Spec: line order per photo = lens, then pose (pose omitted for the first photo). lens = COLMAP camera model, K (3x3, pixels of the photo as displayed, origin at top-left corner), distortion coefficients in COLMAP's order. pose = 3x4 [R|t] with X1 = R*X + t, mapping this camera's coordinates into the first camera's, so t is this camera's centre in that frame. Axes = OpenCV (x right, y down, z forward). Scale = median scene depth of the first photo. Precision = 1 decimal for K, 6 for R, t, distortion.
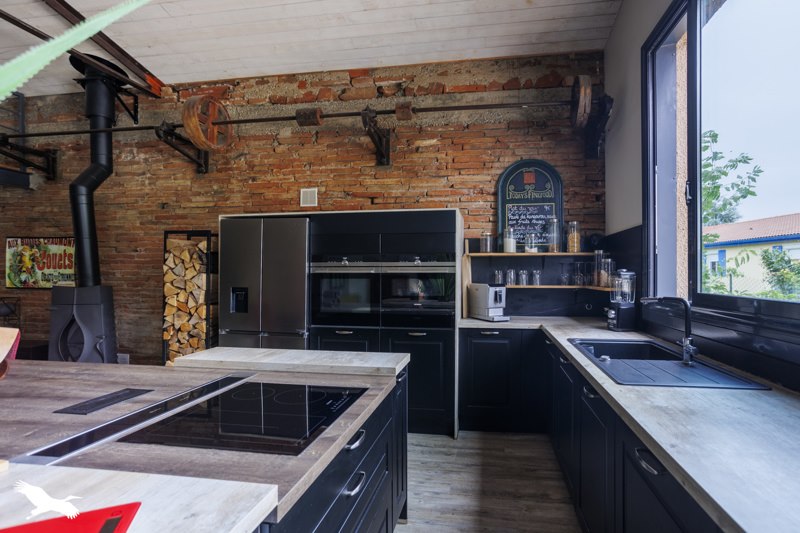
lens RADIAL K [[395.7, 0, 400.5], [0, 395.7, 270.2], [0, 0, 1]] dist [-0.000368, -0.000075]
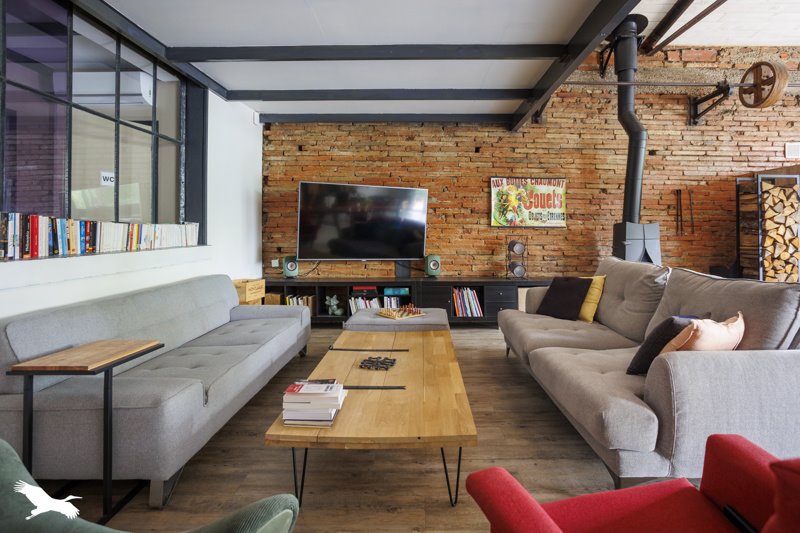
lens RADIAL K [[411.1, 0, 401.5], [0, 411.1, 221.8], [0, 0, 1]] dist [-0.000449, 0.000167]
pose [[0.979351, 0.006903, 0.202049, -1.456553], [-0.005104, 0.999943, -0.009425, 0.044535], [-0.202102, 0.008199, 0.979330, 0.013762]]
